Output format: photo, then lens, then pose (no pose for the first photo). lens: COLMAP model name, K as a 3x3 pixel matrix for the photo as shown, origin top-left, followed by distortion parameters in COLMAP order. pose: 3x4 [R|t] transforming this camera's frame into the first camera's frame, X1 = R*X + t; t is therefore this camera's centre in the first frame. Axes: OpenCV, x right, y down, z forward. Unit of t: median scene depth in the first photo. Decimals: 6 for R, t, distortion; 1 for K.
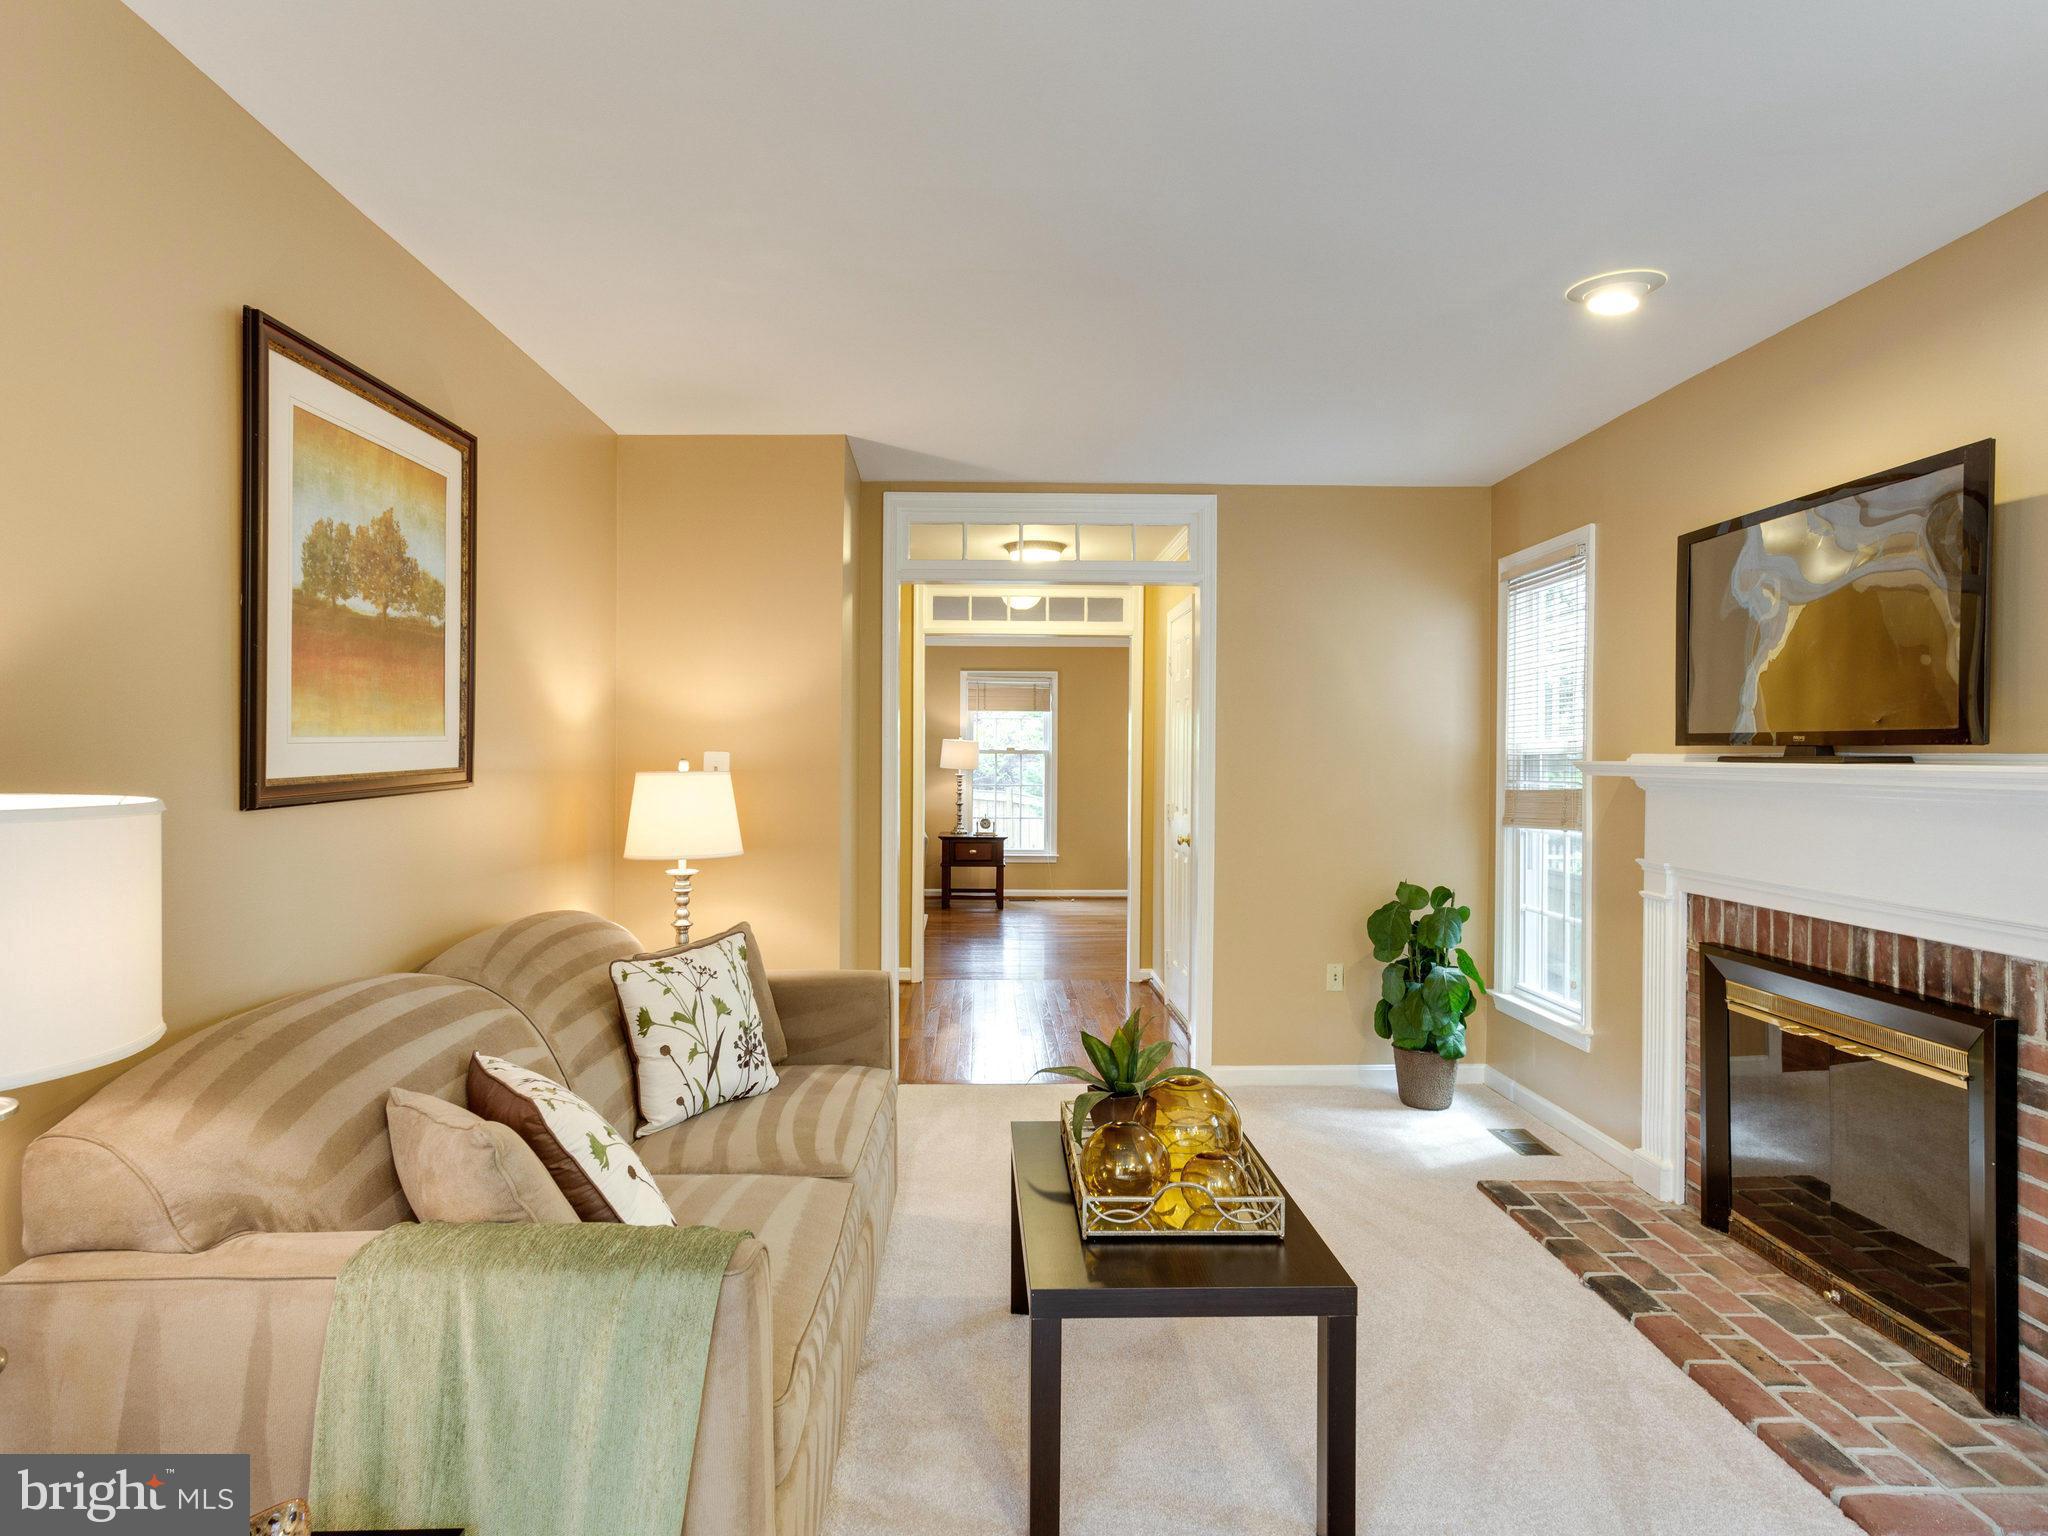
lens RADIAL K [[1105.4, 0, 1022.6], [0, 1105.4, 762.3], [0, 0, 1]] dist [0.001471, 0.002134]
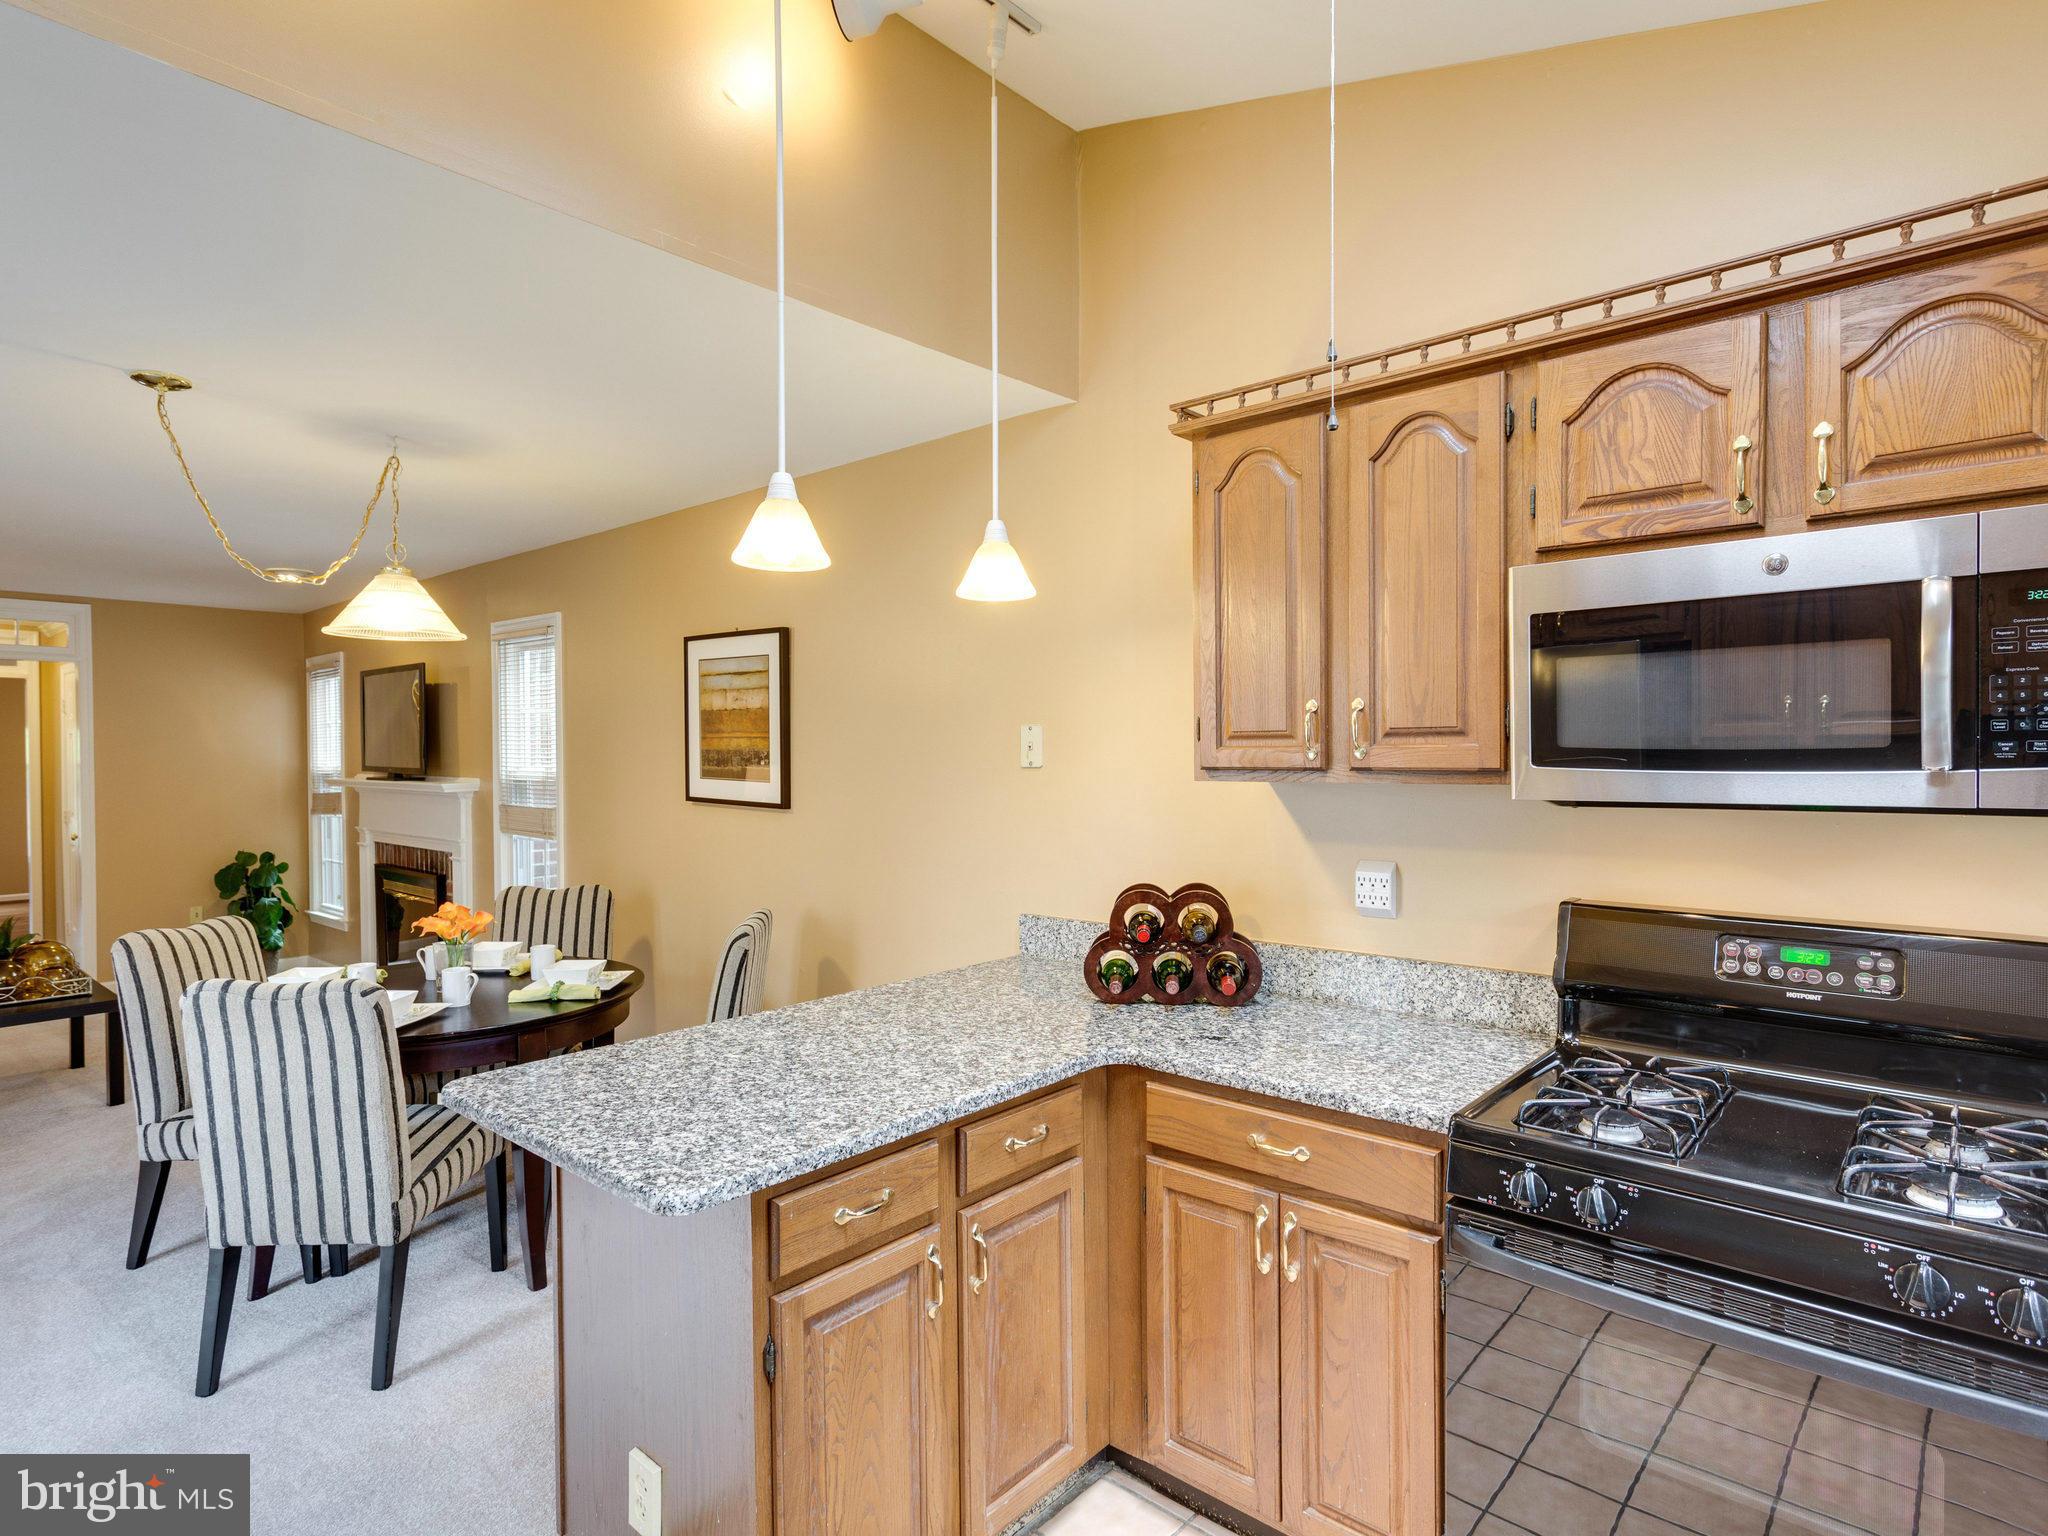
lens RADIAL K [[1105.4, 0, 1044.3], [0, 1105.4, 759.9], [0, 0, 1]] dist [0.001471, 0.002134]
pose [[0.682421, -0.014133, 0.730822, -0.048226], [0.010324, 0.999900, 0.009697, -0.033286], [-0.730886, 0.000928, 0.682499, -1.036986]]
